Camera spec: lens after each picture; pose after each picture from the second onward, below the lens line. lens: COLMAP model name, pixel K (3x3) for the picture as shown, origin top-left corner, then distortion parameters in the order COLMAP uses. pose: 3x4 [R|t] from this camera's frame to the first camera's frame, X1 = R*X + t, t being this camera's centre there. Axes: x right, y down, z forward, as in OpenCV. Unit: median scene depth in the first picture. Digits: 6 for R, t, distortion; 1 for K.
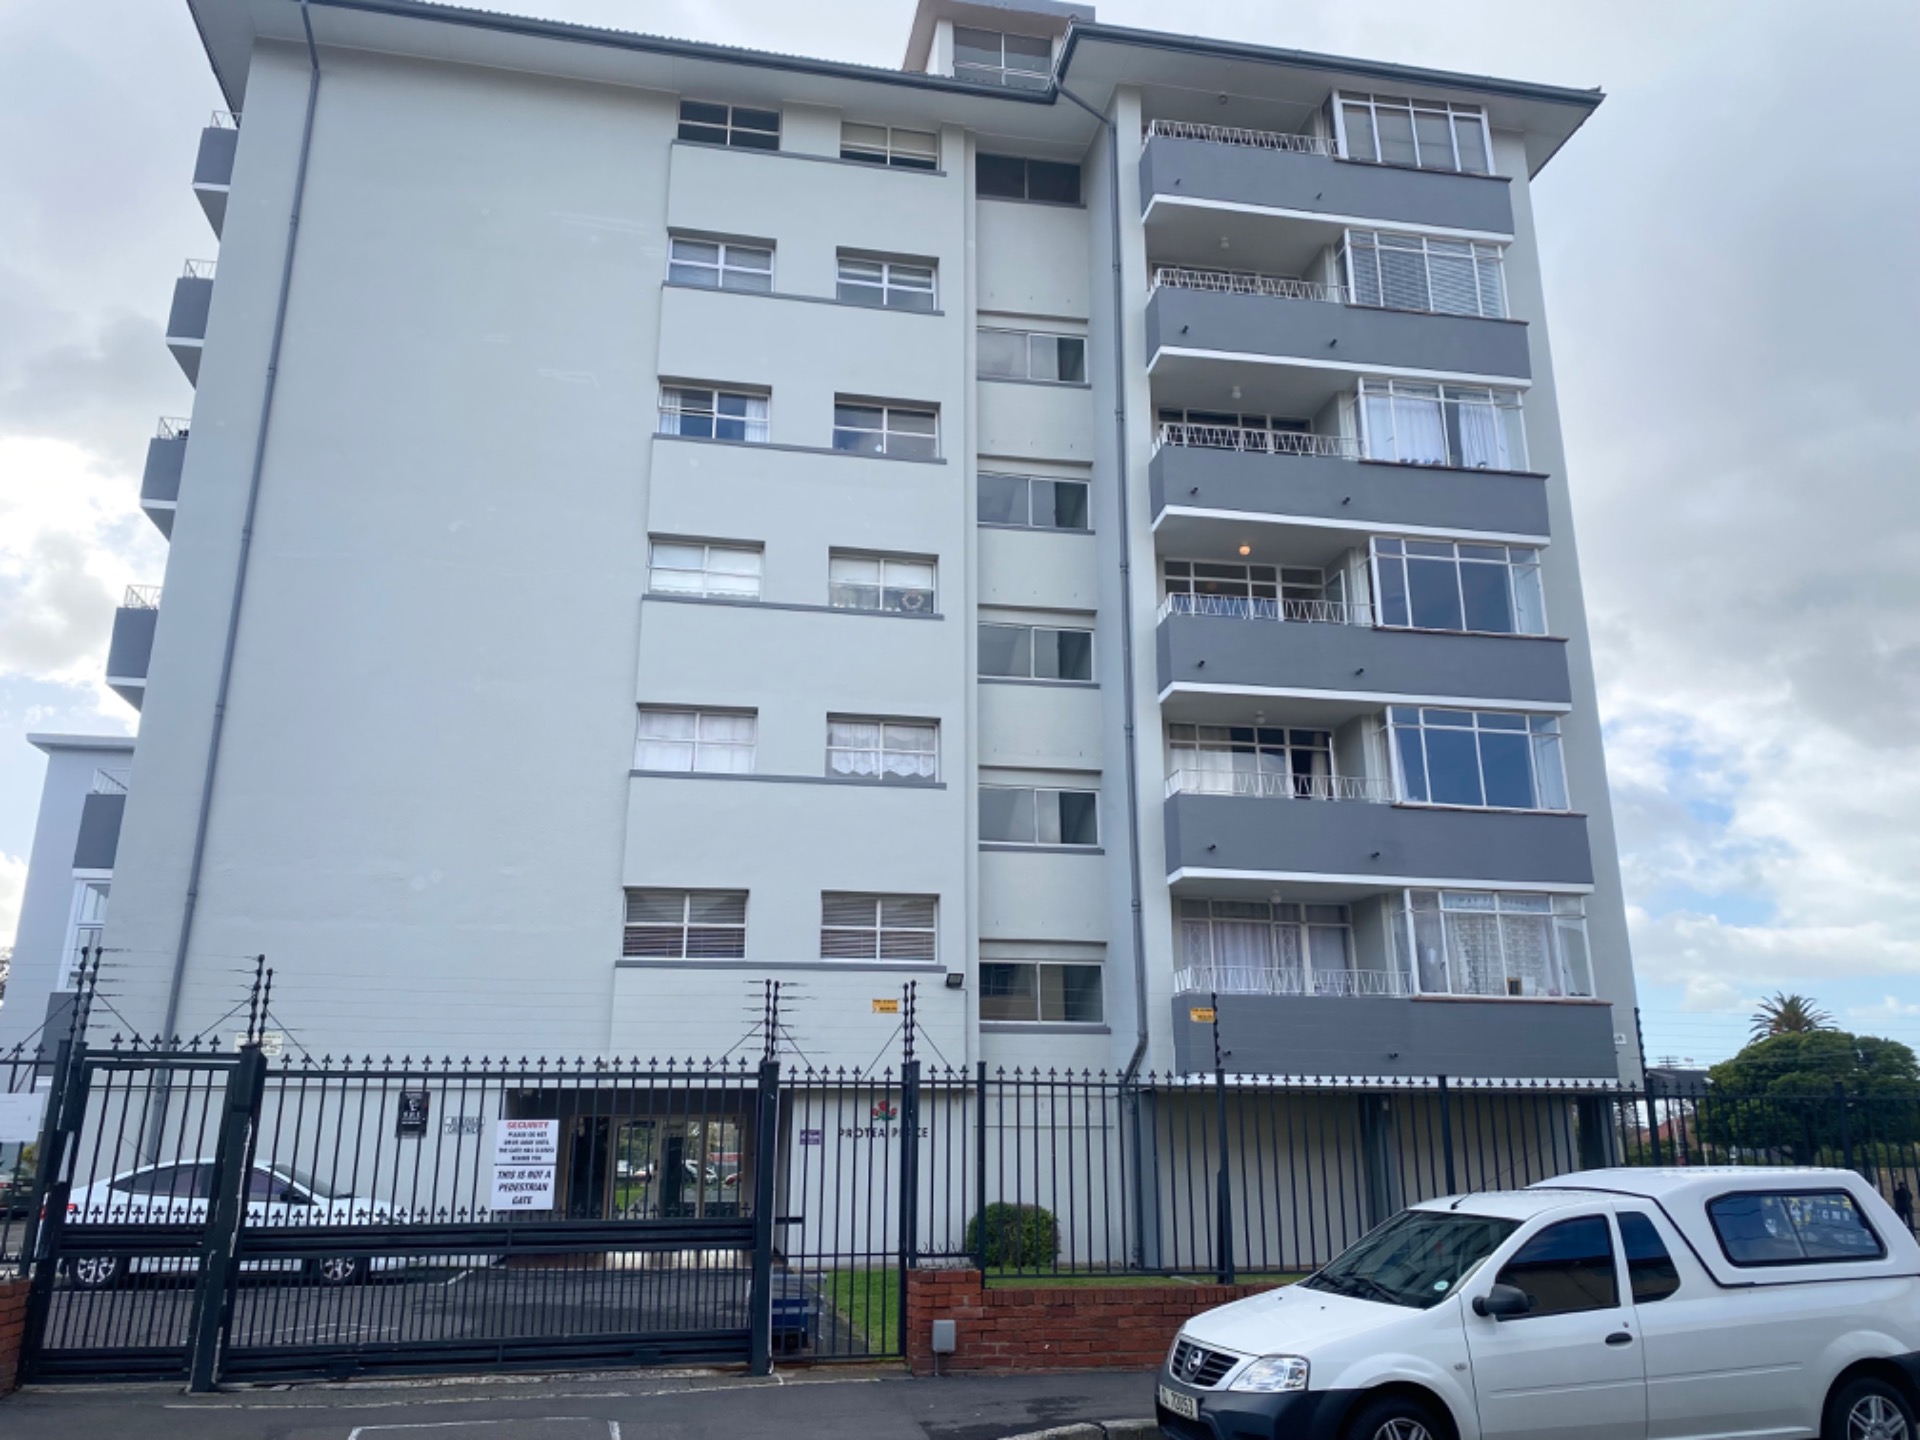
lens RADIAL K [[1466.8, 0, 957.0], [0, 1466.8, 705.0], [0, 0, 1]] dist [0.061836, -0.071736]
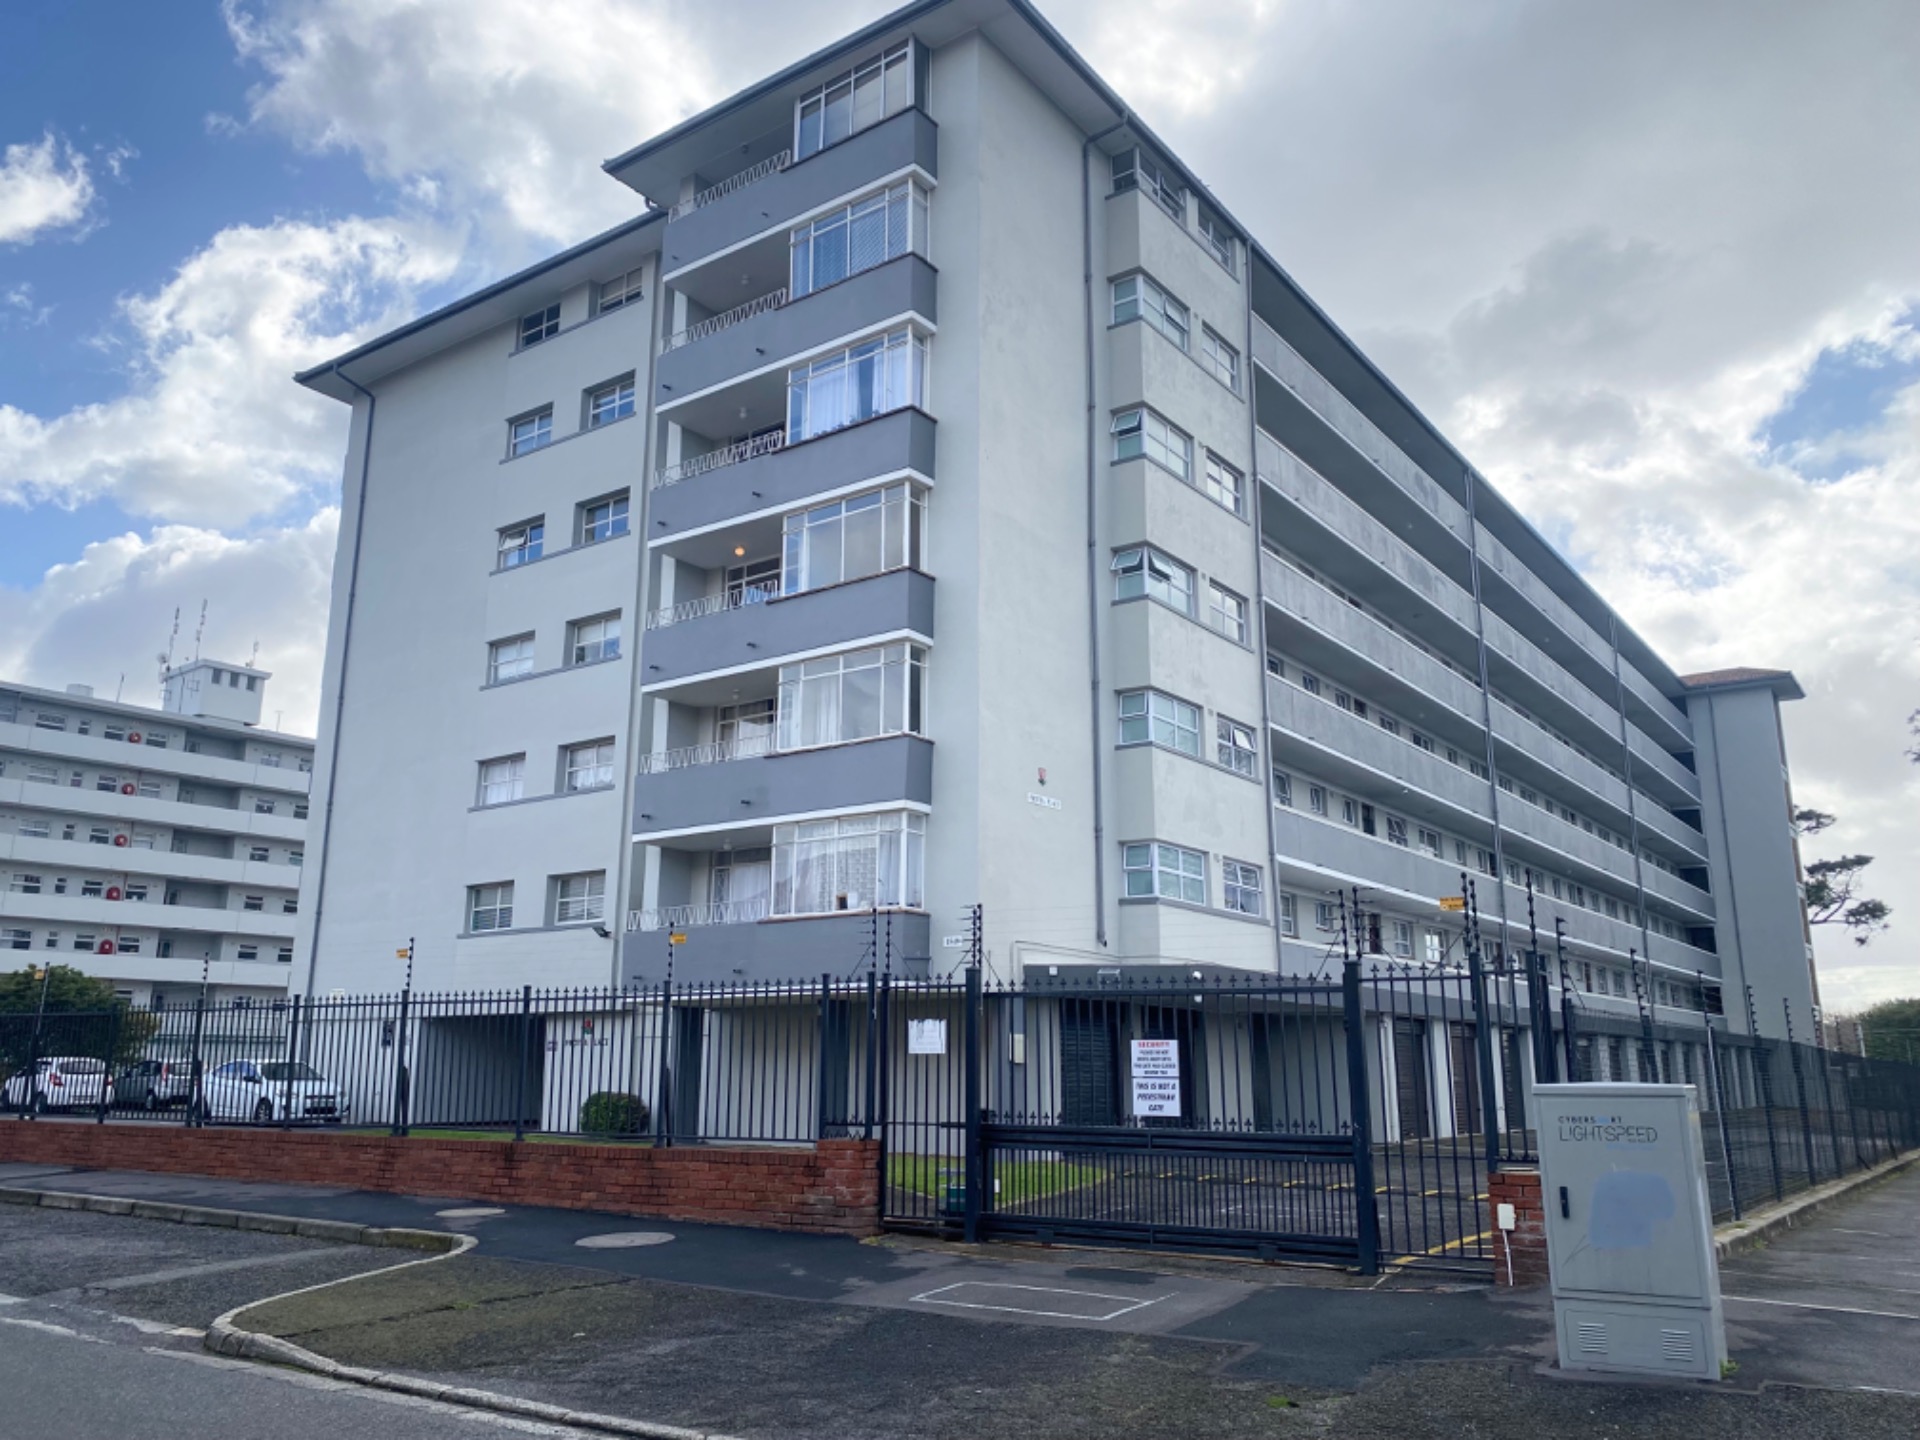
lens RADIAL K [[1466.8, 0, 952.9], [0, 1466.8, 730.9], [0, 0, 1]] dist [0.061836, -0.071736]
pose [[0.683601, -0.161812, -0.711693, 1.107916], [0.205496, 0.978337, -0.025052, 0.098275], [0.700329, -0.129124, 0.702044, 0.274197]]
